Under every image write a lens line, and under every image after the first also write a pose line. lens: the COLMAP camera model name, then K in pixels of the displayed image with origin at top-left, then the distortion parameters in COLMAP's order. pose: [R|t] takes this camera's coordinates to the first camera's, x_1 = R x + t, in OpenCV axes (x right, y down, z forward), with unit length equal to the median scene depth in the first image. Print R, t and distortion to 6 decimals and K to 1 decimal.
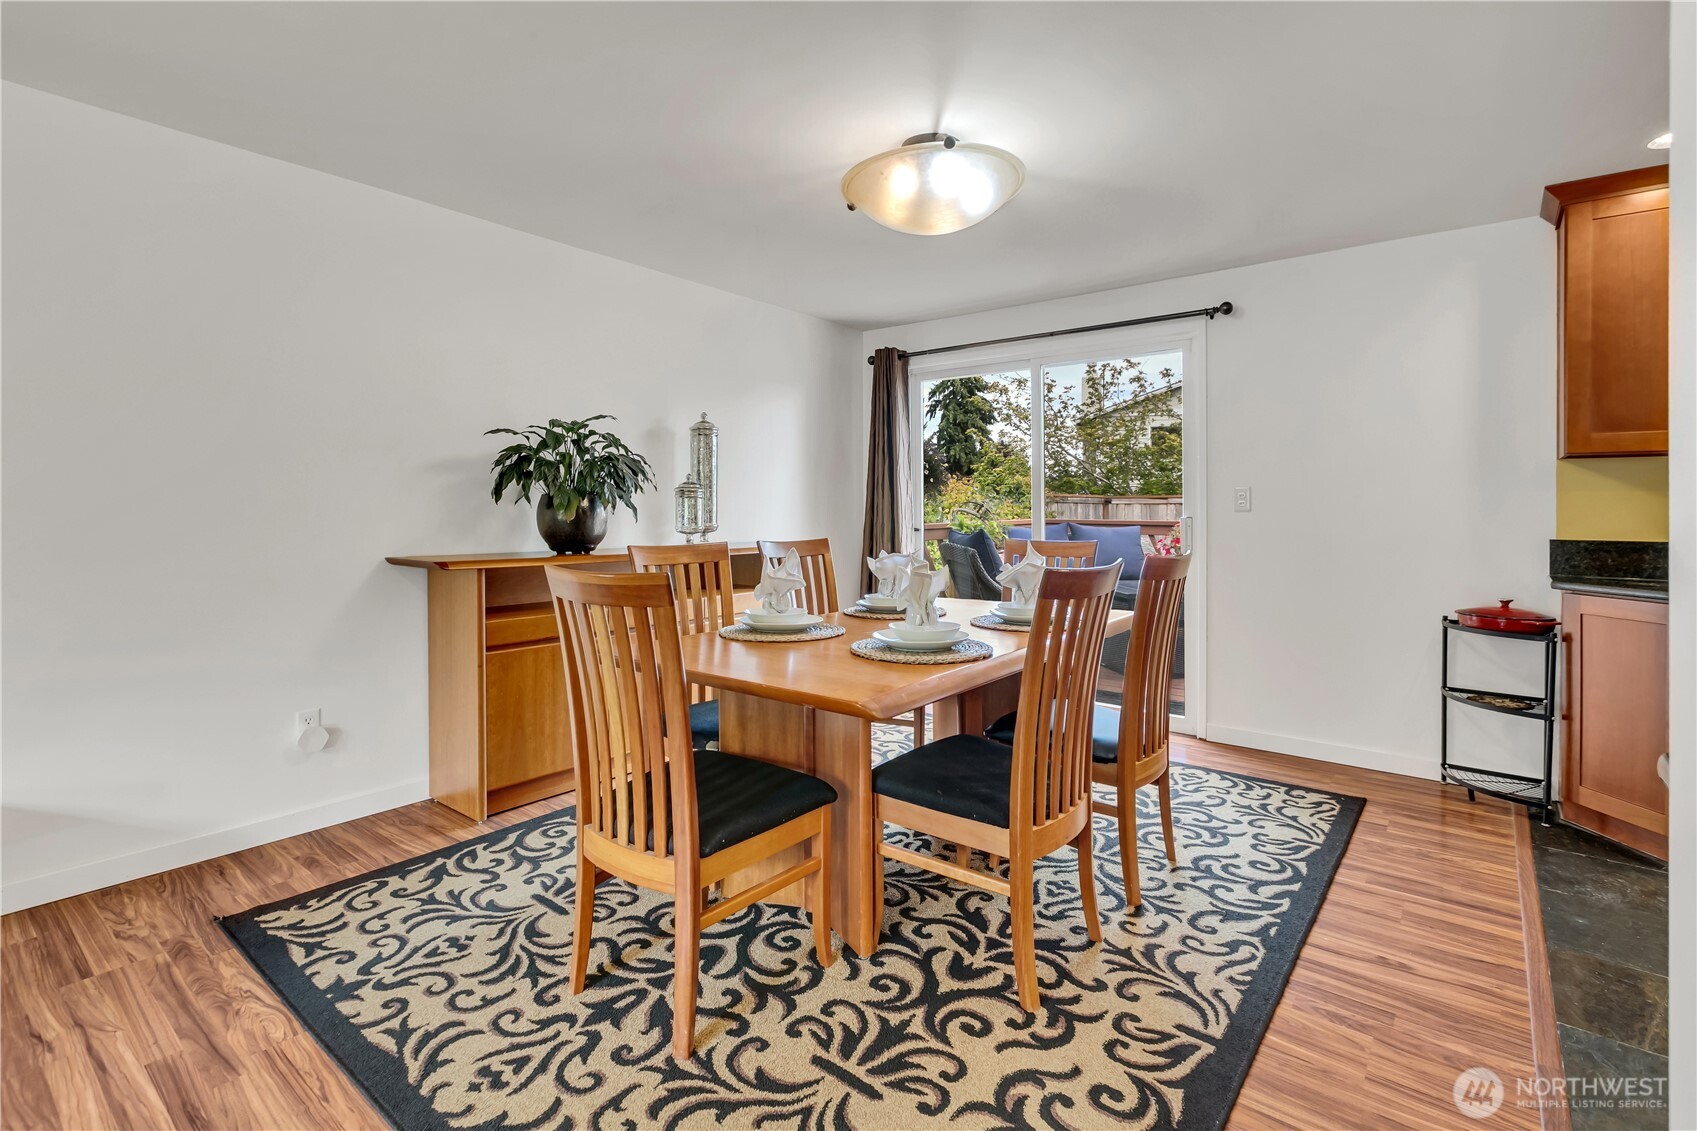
lens RADIAL K [[783.5, 0, 851.5], [0, 783.5, 524.3], [0, 0, 1]] dist [0.001445, -0.000289]
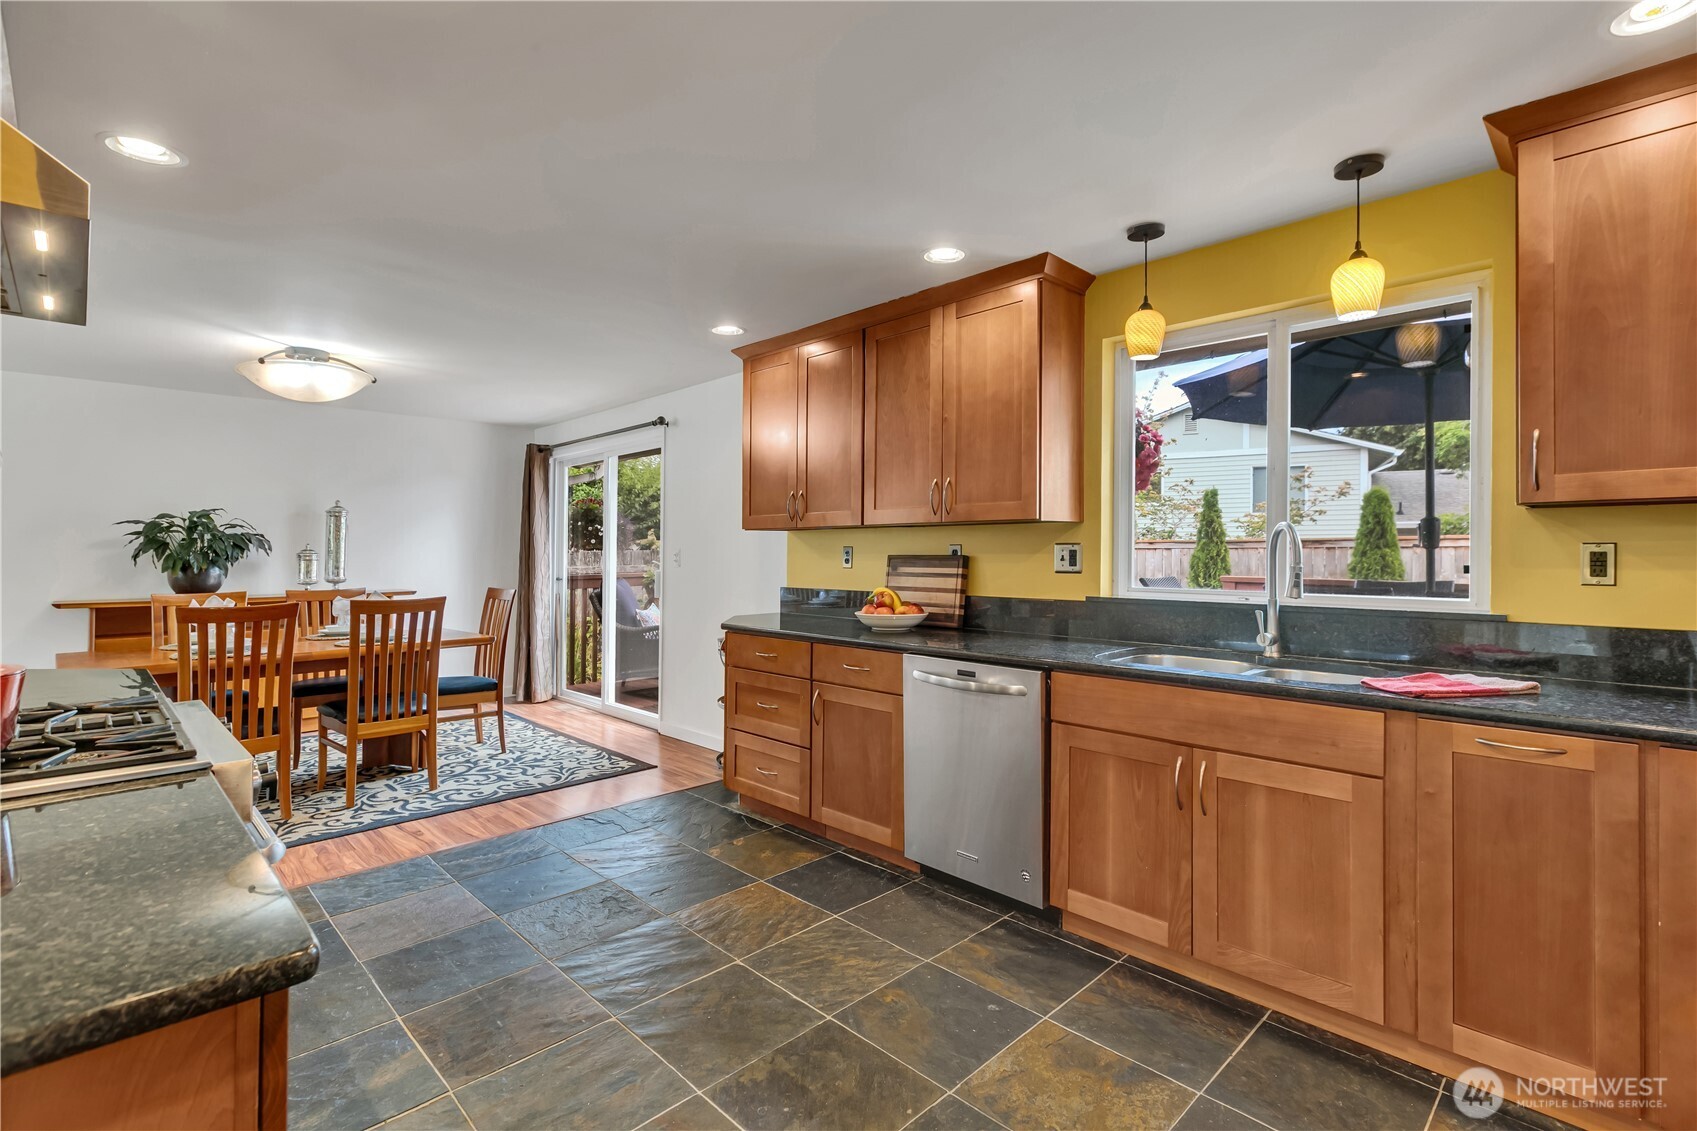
lens RADIAL K [[783.5, 0, 848.5], [0, 783.5, 550.0], [0, 0, 1]] dist [0.001445, -0.000289]
pose [[0.992691, -0.005221, -0.120571, 1.267463], [0.002527, 0.999744, -0.022490, -0.020788], [0.120657, 0.022021, 0.992450, -0.432201]]
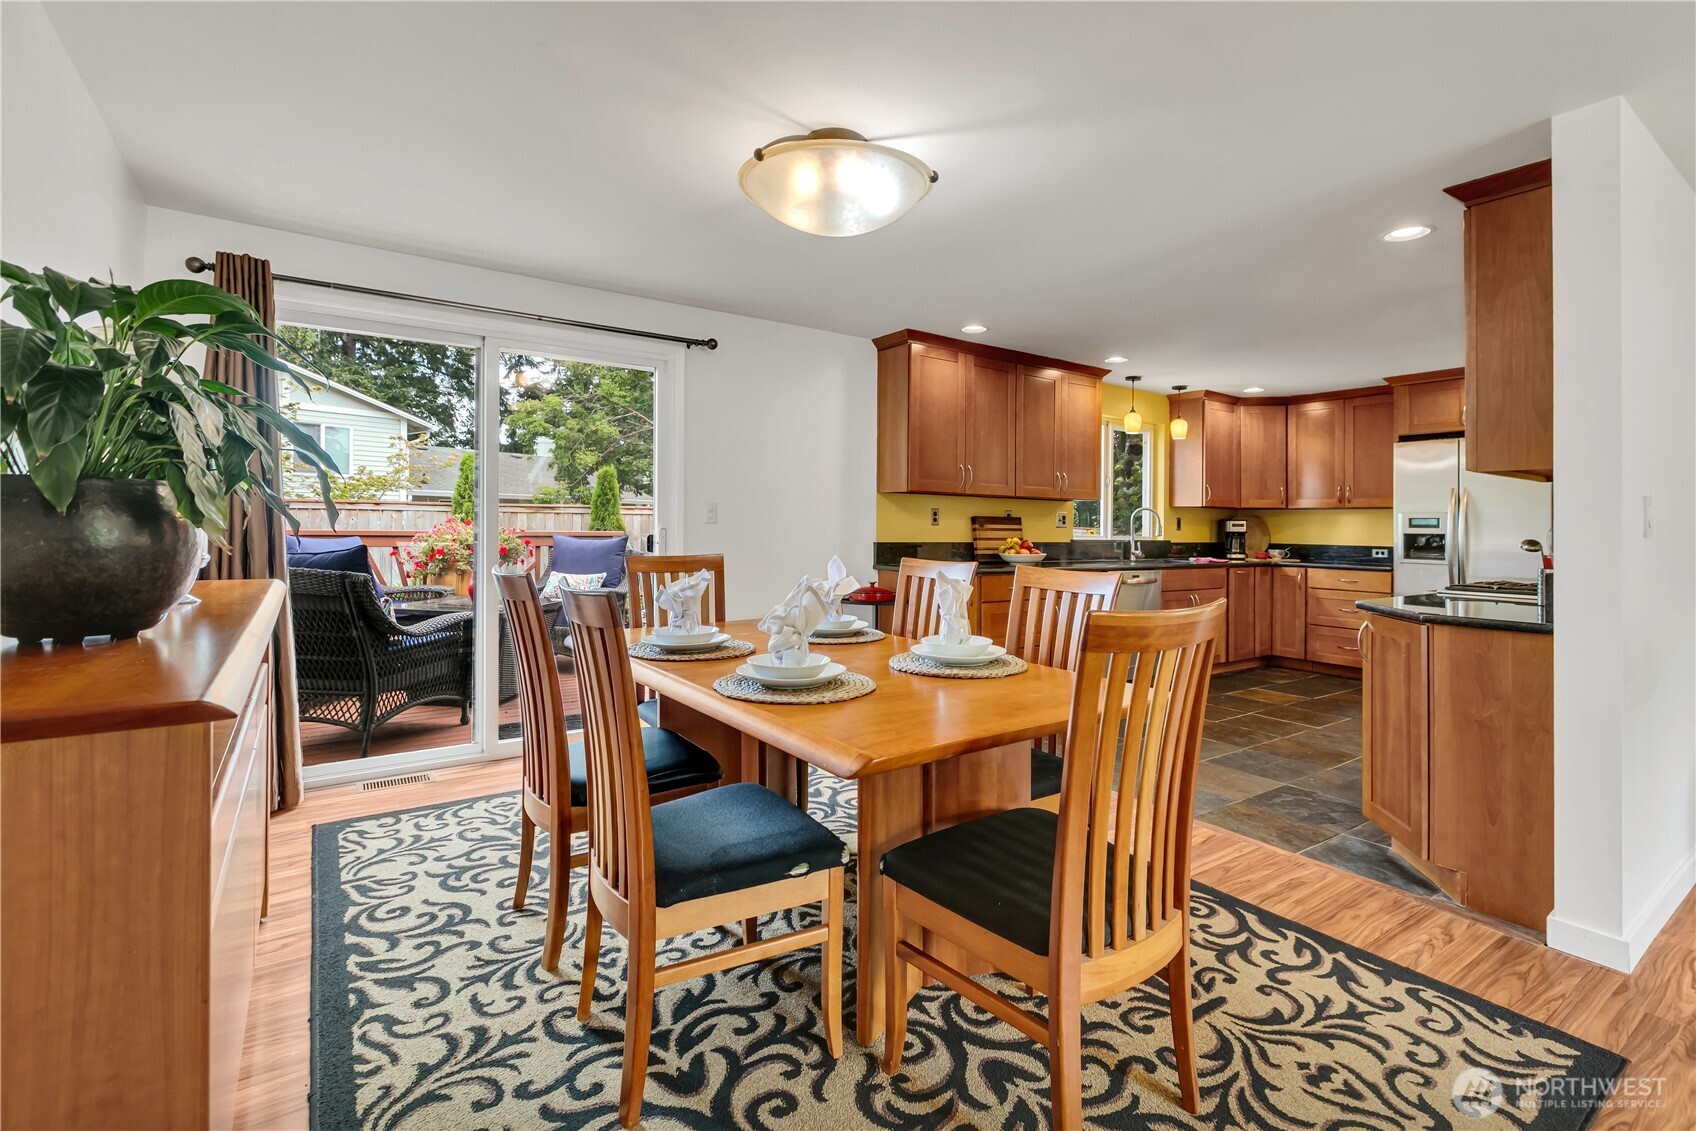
lens RADIAL K [[783.1, 0, 859.5], [0, 783.1, 524.5], [0, 0, 1]] dist [0.001445, -0.000289]
pose [[0.279864, 0.002142, 0.960037, -0.717042], [0.001779, 0.999995, -0.002750, -0.017085], [-0.960038, 0.002478, 0.279858, 0.623122]]
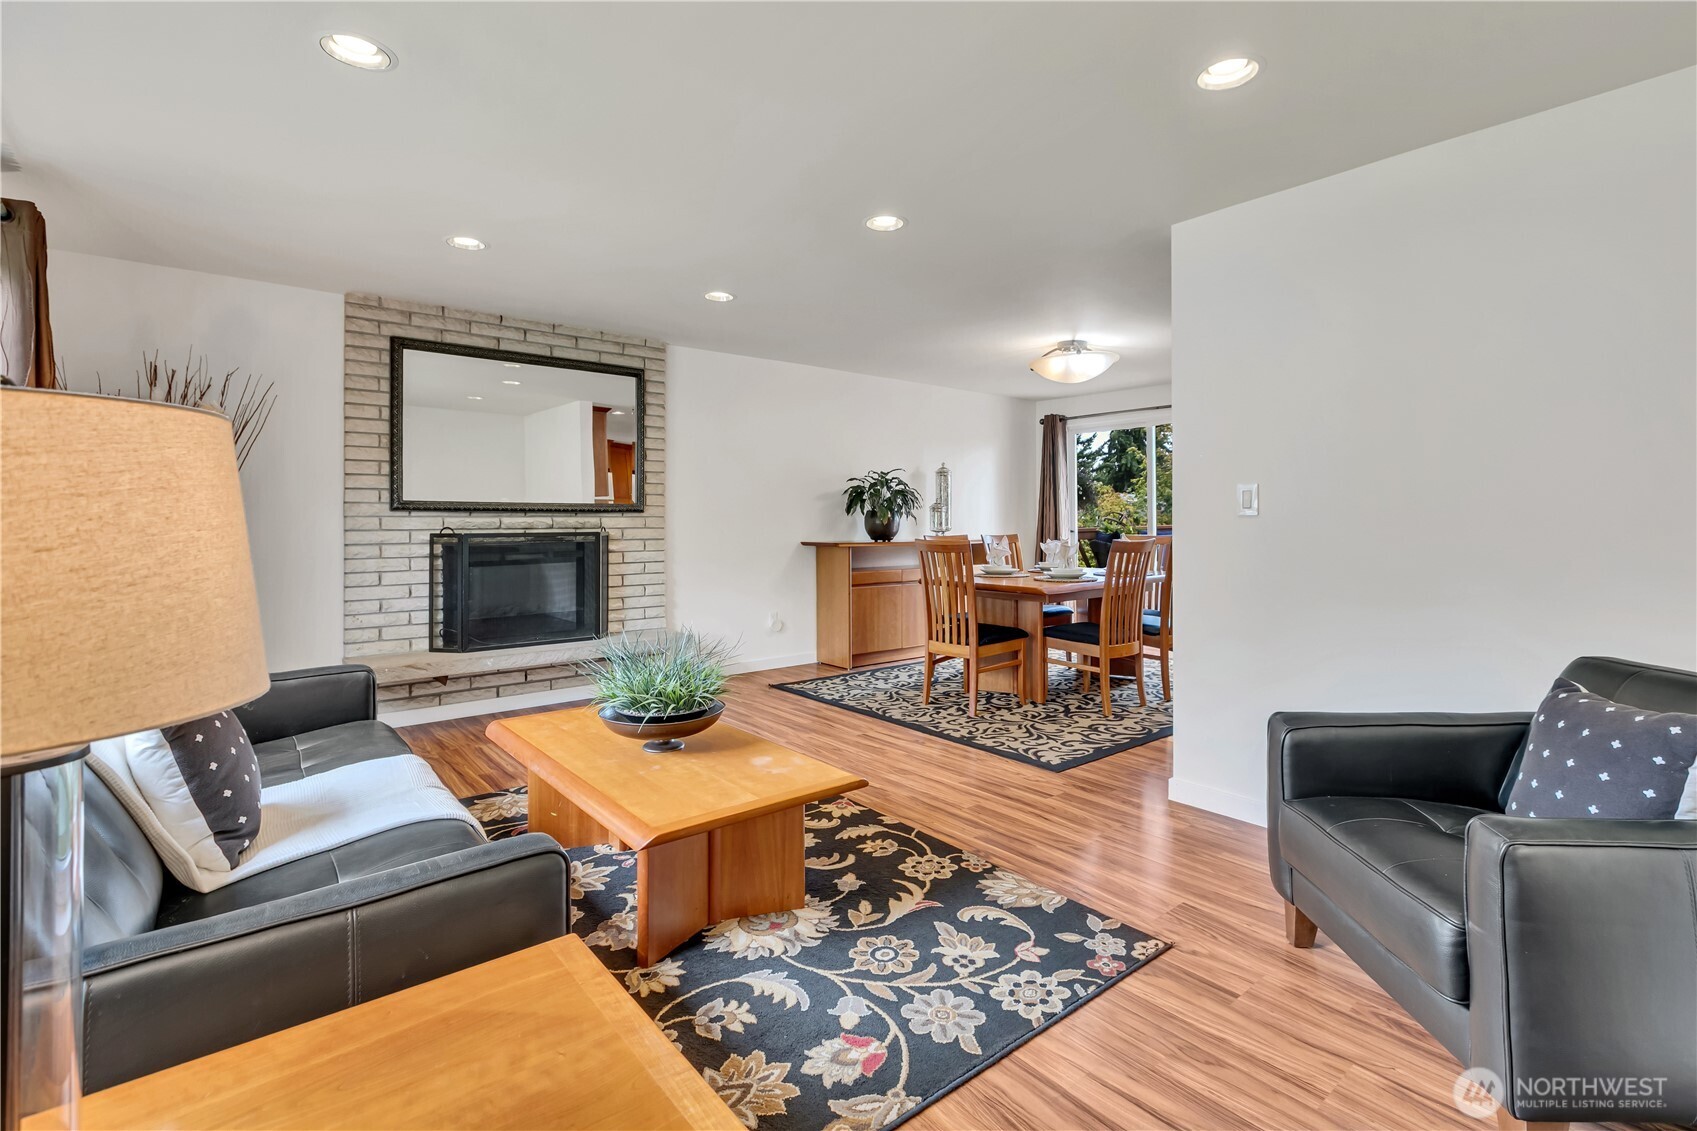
lens RADIAL K [[783.5, 0, 852.4], [0, 783.5, 517.9], [0, 0, 1]] dist [0.001445, -0.000289]
pose [[0.977935, -0.001487, -0.208904, -0.029227], [-0.002676, 0.999803, -0.019644, 0.020616], [0.208892, 0.019770, 0.977739, -1.009498]]
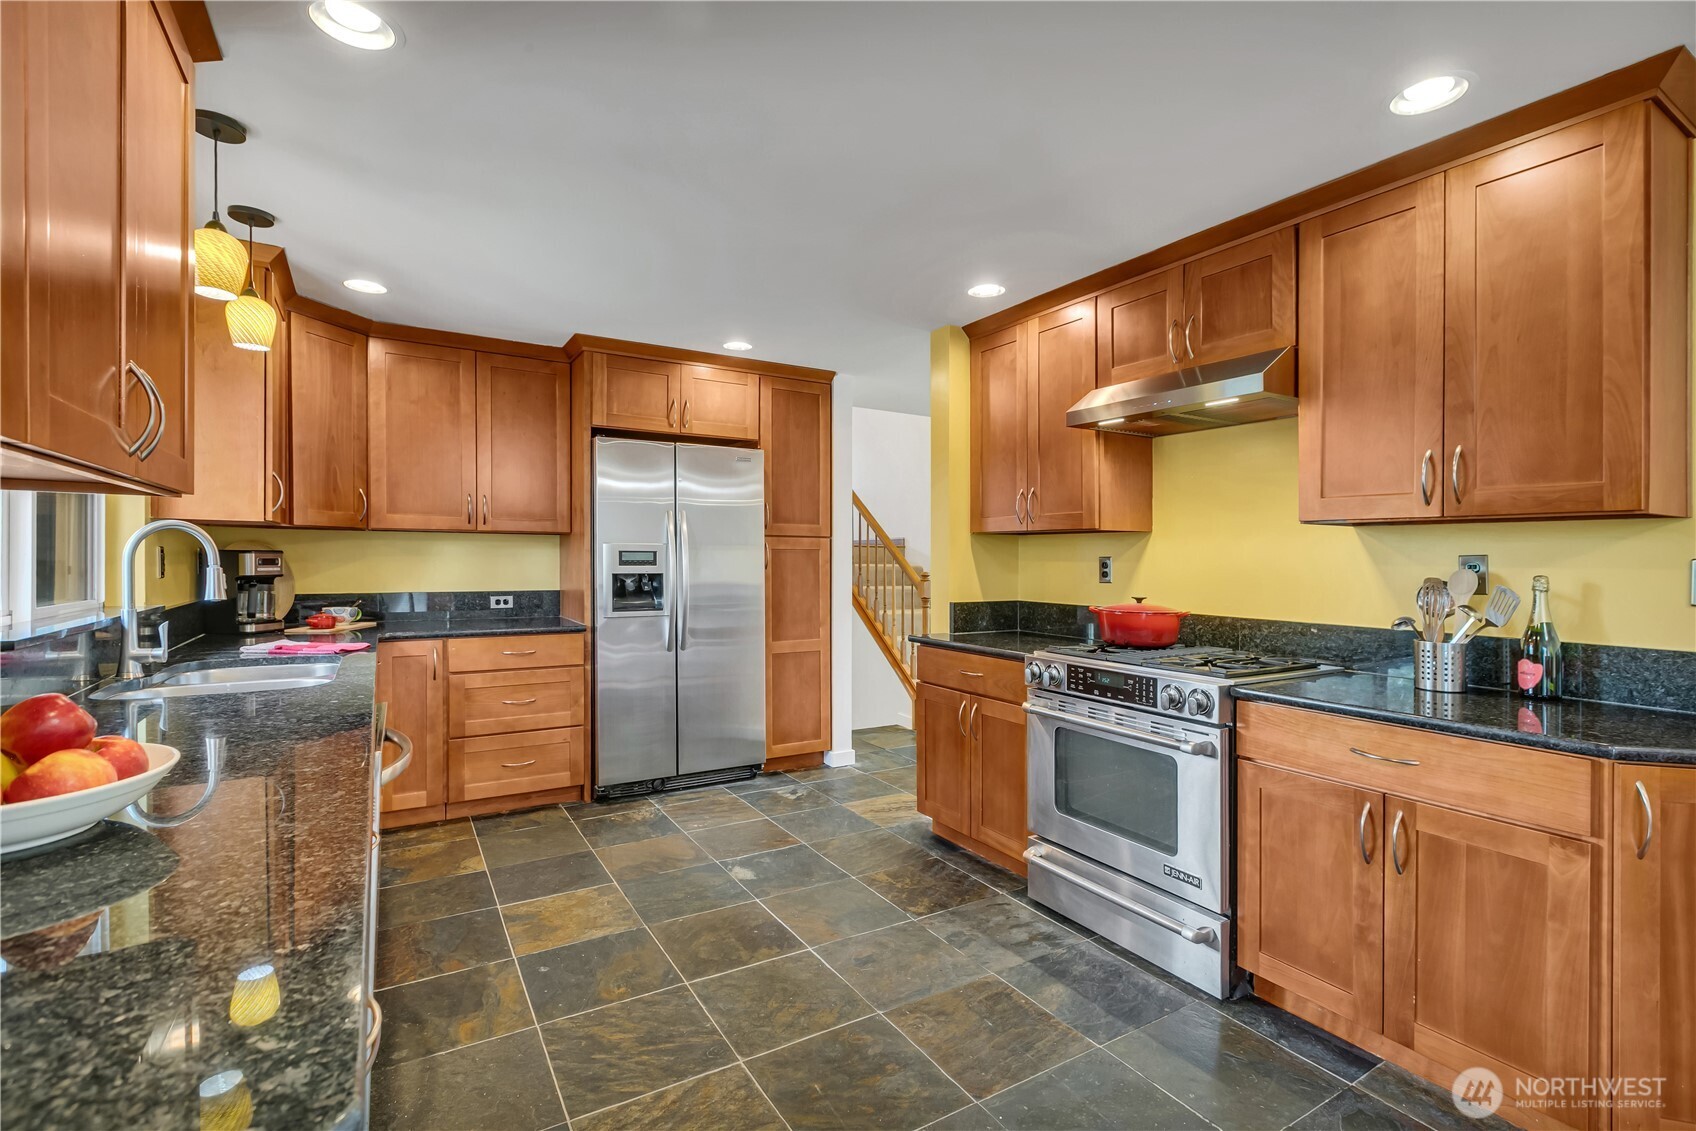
lens RADIAL K [[783.1, 0, 844.8], [0, 783.1, 554.2], [0, 0, 1]] dist [0.001445, -0.000289]
pose [[-0.939047, -0.011160, 0.343607, 0.746123], [-0.006903, 0.999884, 0.013610, -0.052156], [-0.343719, 0.010408, -0.939015, 0.966809]]
